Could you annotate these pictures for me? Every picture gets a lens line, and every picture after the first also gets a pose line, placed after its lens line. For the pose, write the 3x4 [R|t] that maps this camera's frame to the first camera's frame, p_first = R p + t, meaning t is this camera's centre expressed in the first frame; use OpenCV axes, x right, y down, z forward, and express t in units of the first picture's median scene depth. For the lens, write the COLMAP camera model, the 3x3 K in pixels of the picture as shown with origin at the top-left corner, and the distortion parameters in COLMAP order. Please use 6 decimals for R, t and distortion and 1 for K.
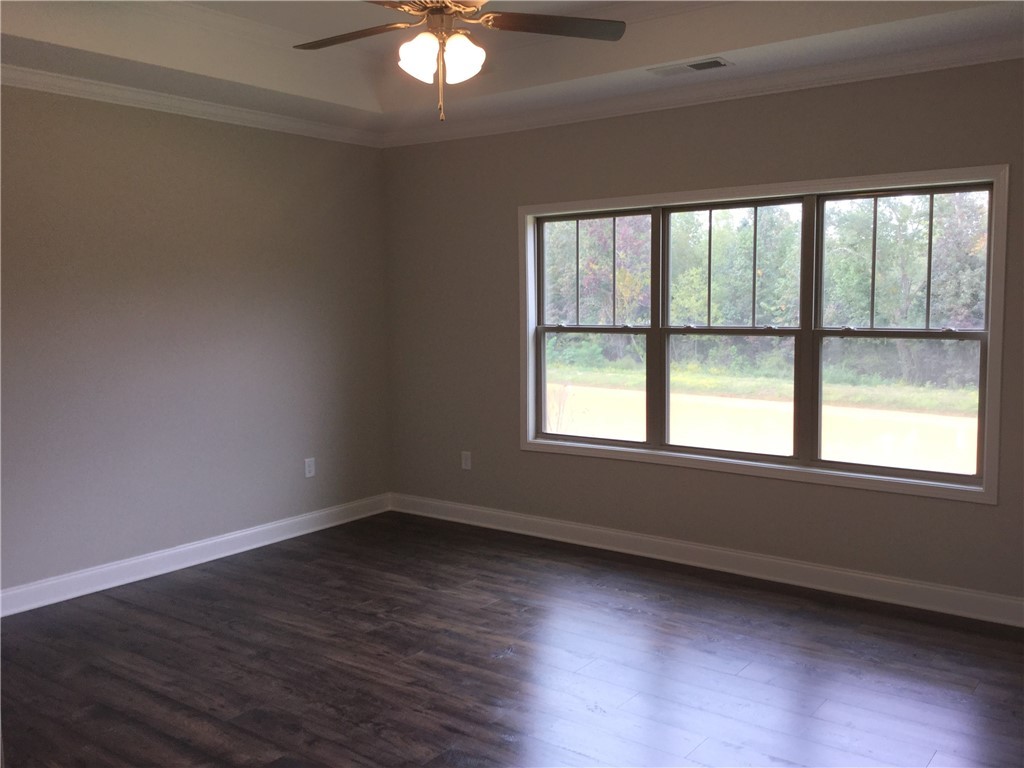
lens RADIAL K [[914.5, 0, 508.7], [0, 914.5, 388.4], [0, 0, 1]] dist [0.082831, -0.086851]
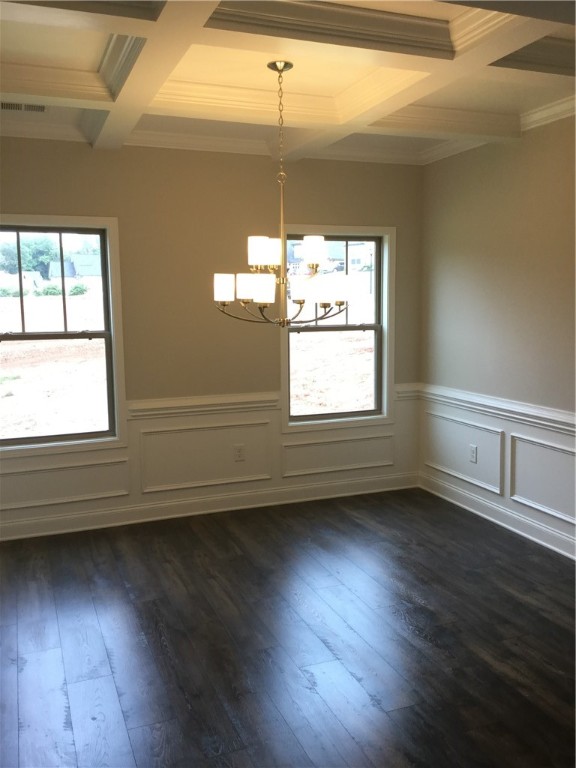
lens RADIAL K [[685.9, 0, 289.3], [0, 685.9, 381.6], [0, 0, 1]] dist [0.082831, -0.086851]
pose [[0.537178, -0.099351, 0.837597, -0.453933], [0.095658, 0.993808, 0.056531, -0.030356], [-0.838027, 0.049755, 0.543356, 0.321740]]
